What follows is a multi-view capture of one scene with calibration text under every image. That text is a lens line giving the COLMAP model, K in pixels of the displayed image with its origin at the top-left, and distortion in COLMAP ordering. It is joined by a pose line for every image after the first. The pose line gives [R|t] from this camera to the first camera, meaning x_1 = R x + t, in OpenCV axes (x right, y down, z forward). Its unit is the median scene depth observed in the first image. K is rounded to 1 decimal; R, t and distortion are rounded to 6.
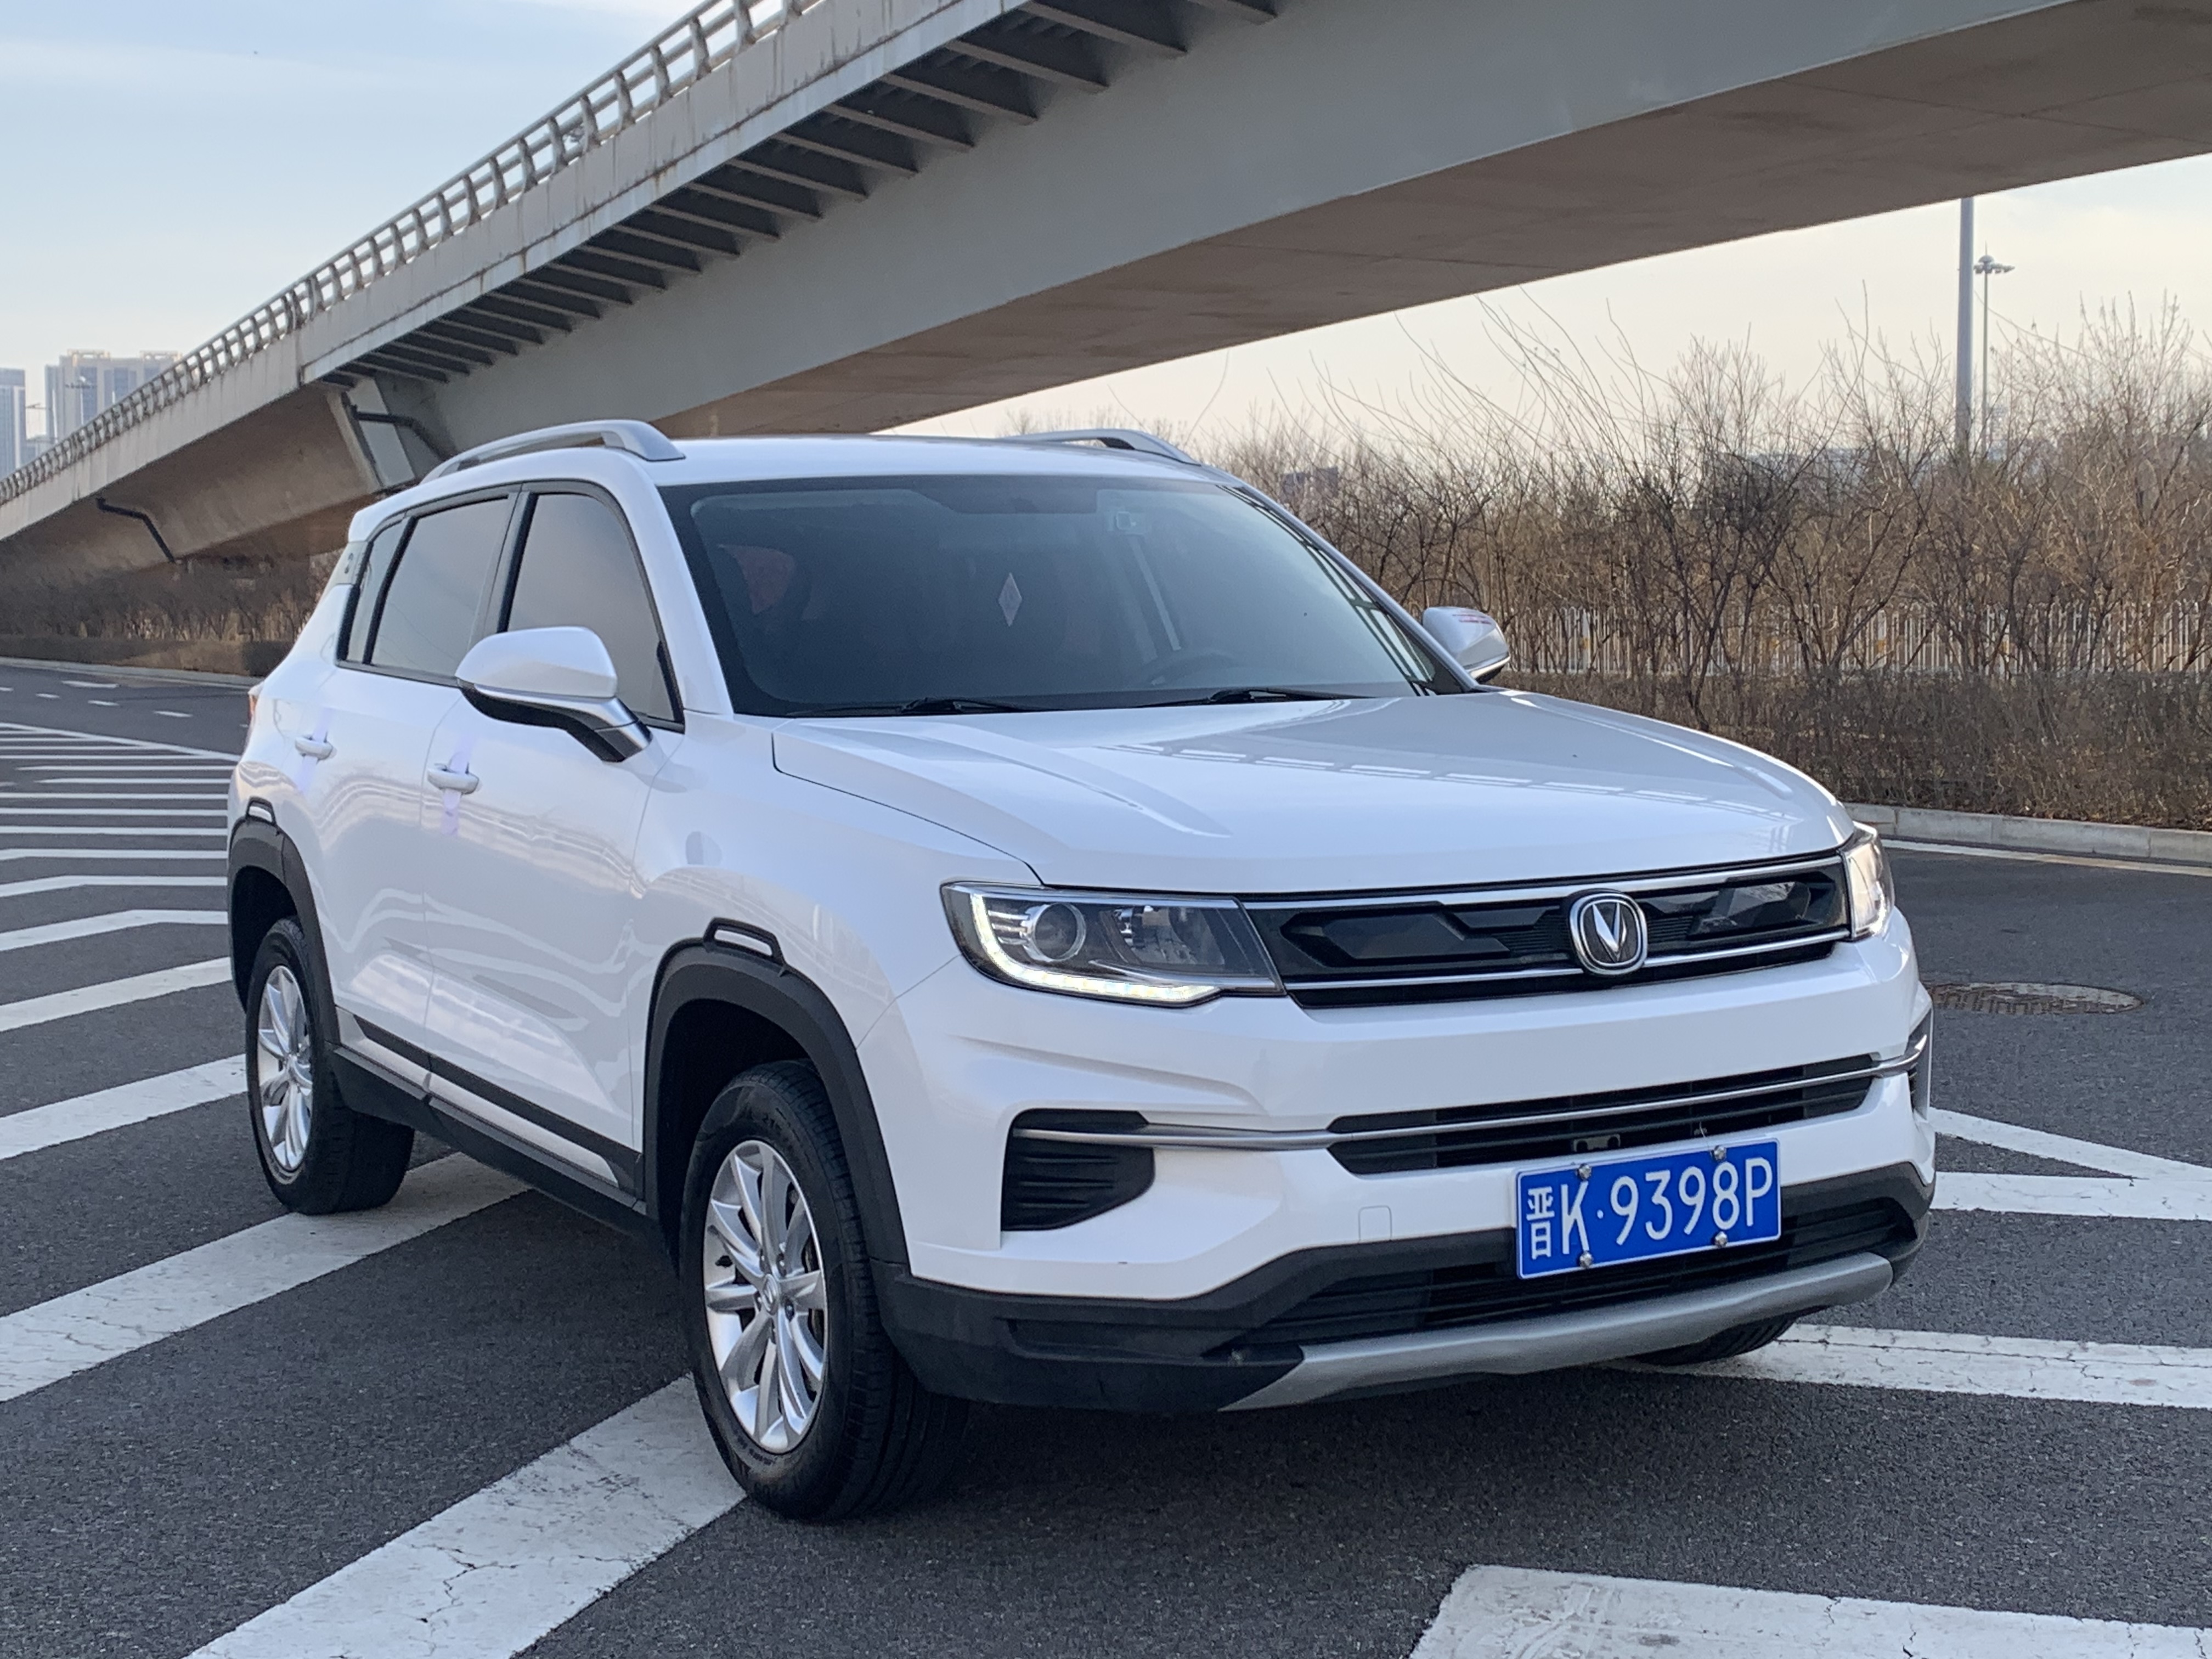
lens RADIAL K [[2999.6, 0, 1106.0], [0, 2999.6, 829.5], [0, 0, 1]] dist [0.121997, 0.036049]
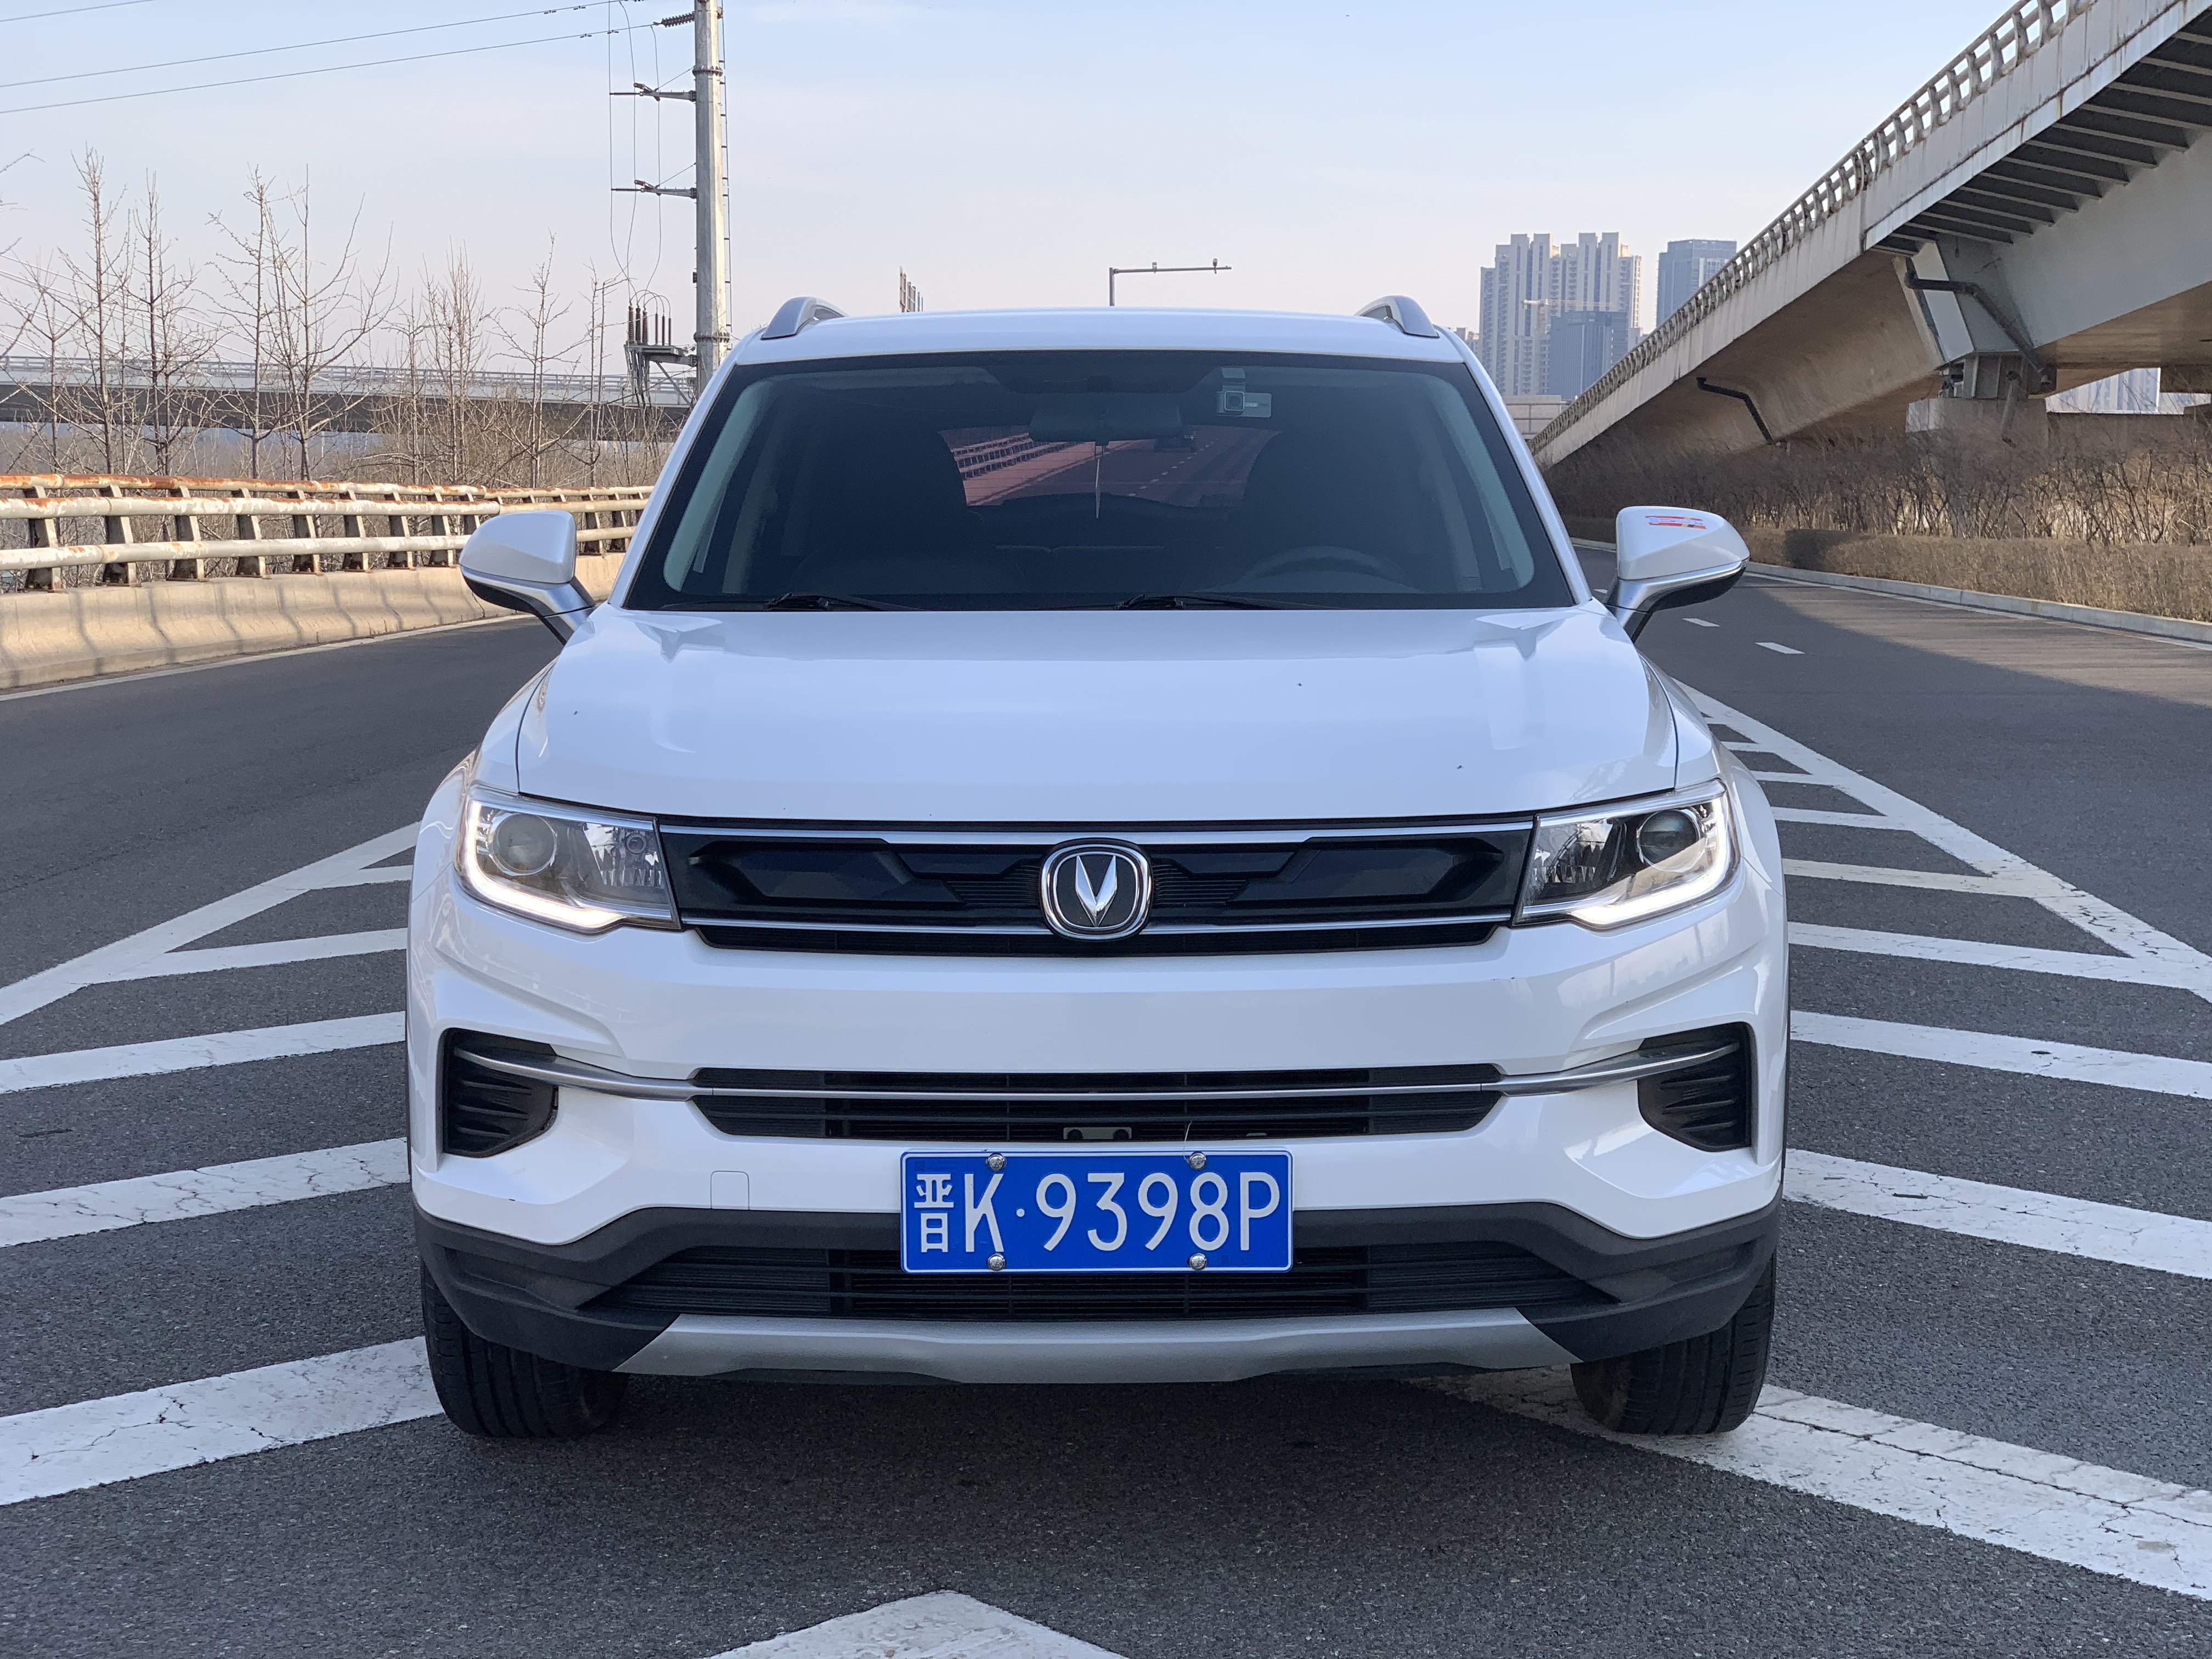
lens RADIAL K [[3268.0, 0, 1105.3], [0, 3268.0, 942.5], [0, 0, 1]] dist [0.058859, -0.232069]
pose [[0.868909, 0.081706, -0.488182, 0.620165], [-0.050969, 0.995808, 0.075947, -0.021302], [0.492341, -0.041109, 0.869431, 0.195623]]
